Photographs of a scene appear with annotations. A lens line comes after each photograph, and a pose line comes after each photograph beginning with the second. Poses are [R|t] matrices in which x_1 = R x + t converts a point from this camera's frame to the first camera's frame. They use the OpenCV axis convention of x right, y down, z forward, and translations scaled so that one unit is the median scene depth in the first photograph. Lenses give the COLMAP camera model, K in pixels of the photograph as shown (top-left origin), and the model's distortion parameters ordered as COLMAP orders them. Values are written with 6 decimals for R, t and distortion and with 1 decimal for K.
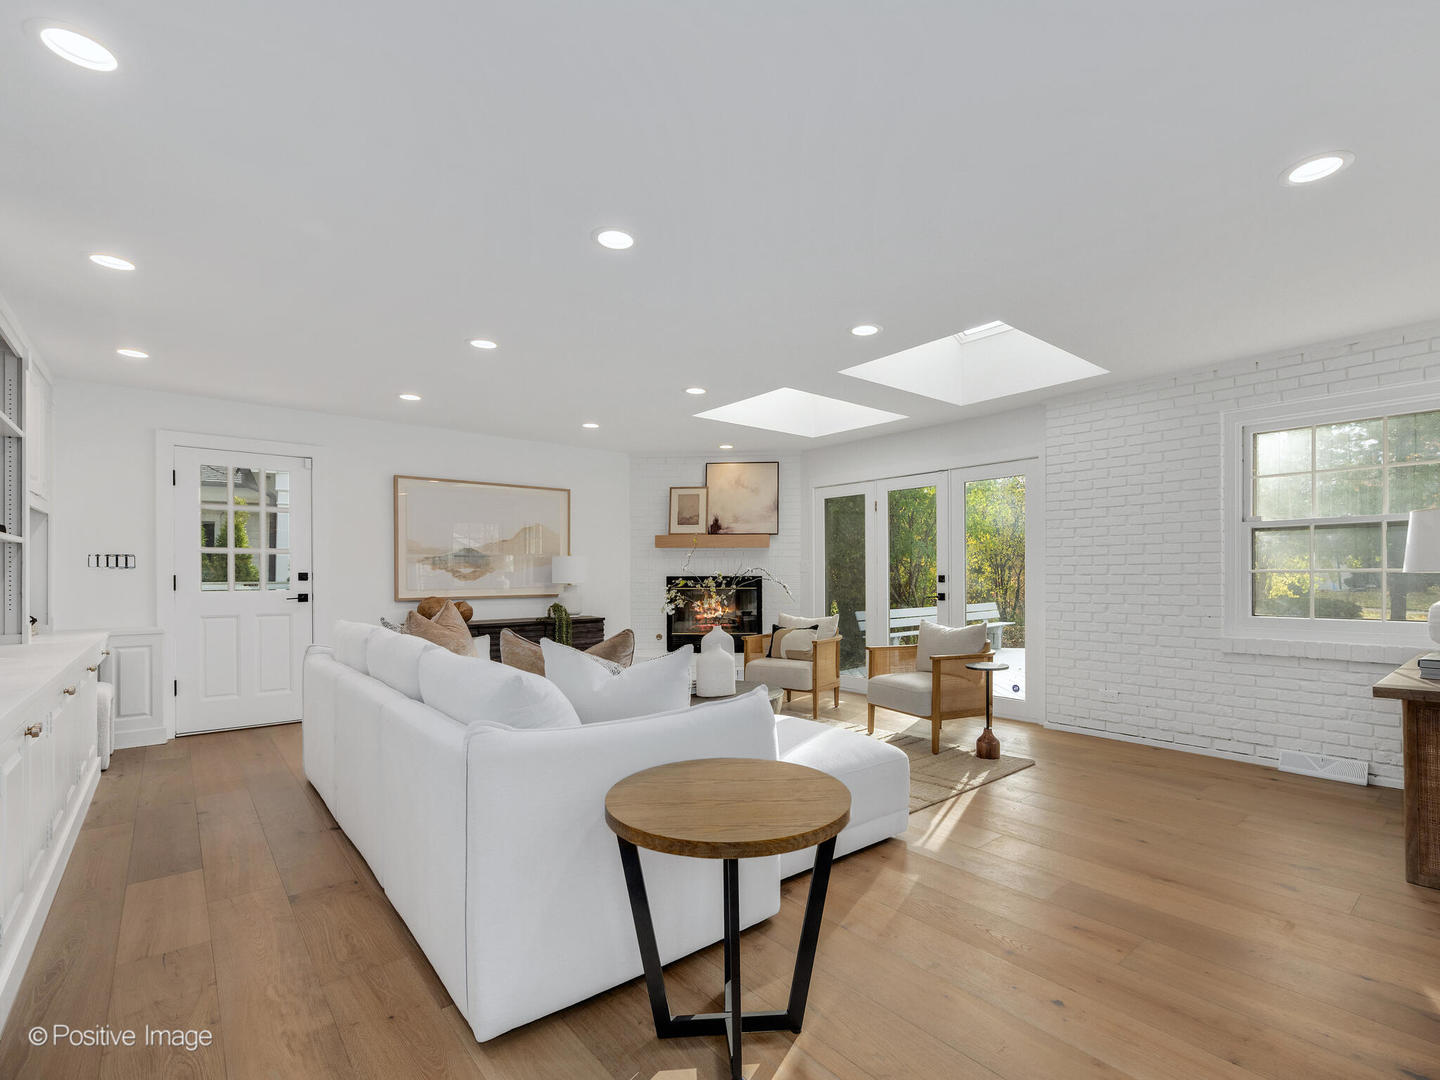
lens RADIAL K [[630.2, 0, 721.8], [0, 630.2, 579.2], [0, 0, 1]] dist [0.000453, 0.000211]
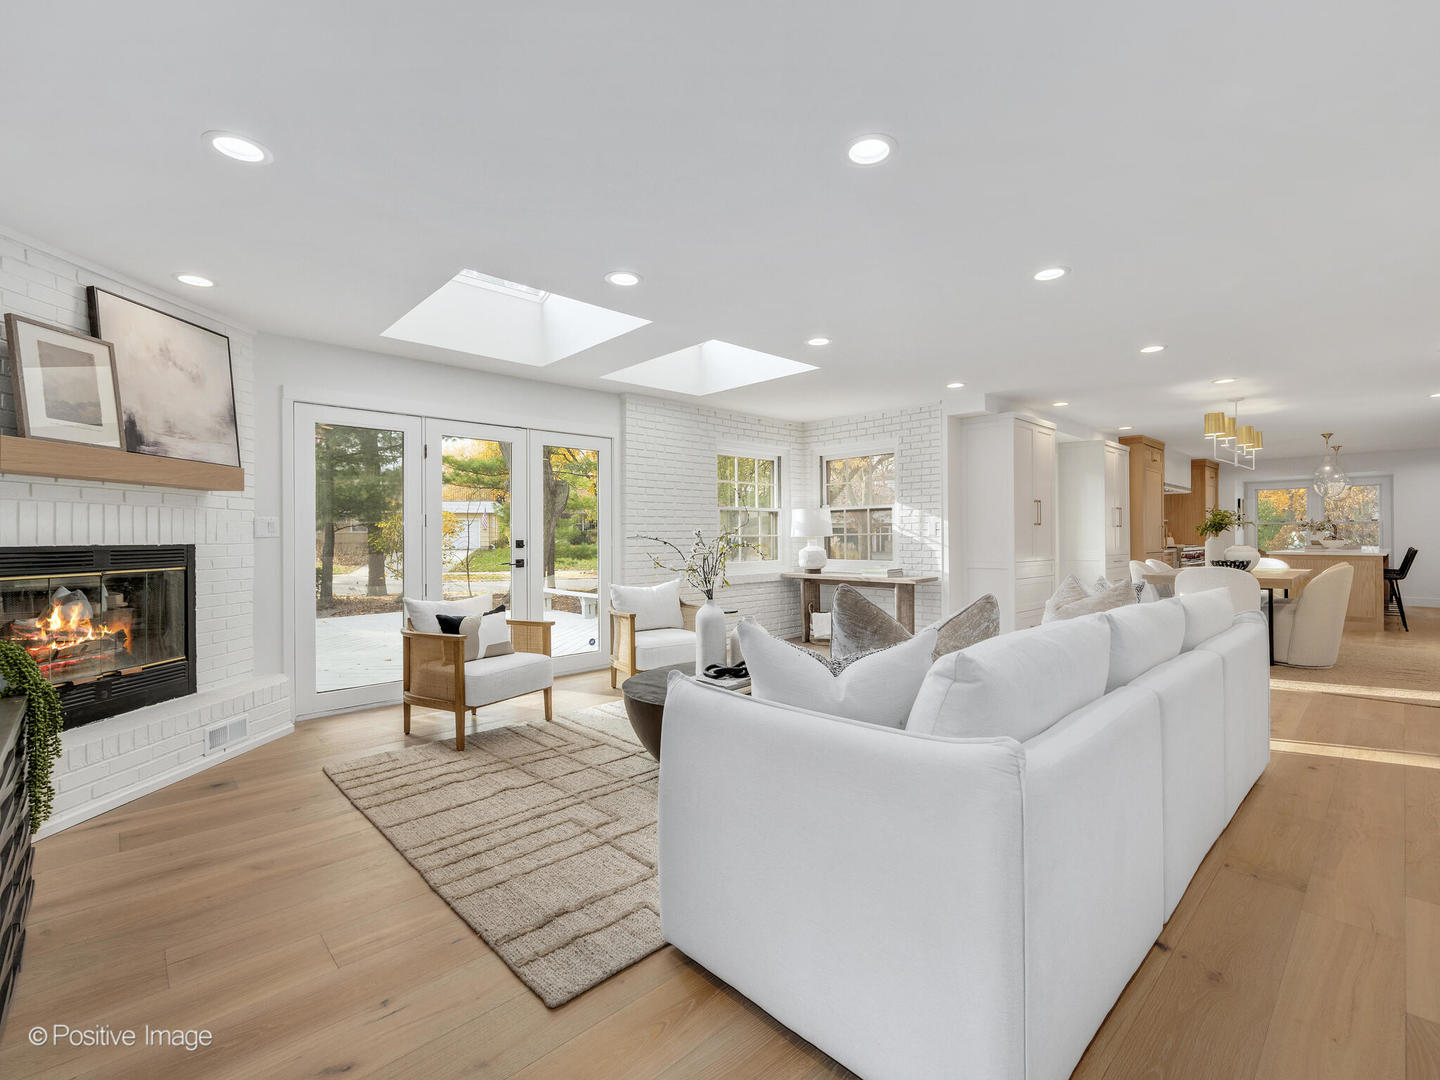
lens RADIAL K [[660.1, 0, 720.0], [0, 660.1, 540.0], [0, 0, 1]] dist [-0.002350, -0.000286]
pose [[-0.047003, -0.001118, 0.998894, -0.549868], [0.015280, 0.999882, 0.001838, -0.003374], [-0.998778, 0.015349, -0.046980, 0.649016]]
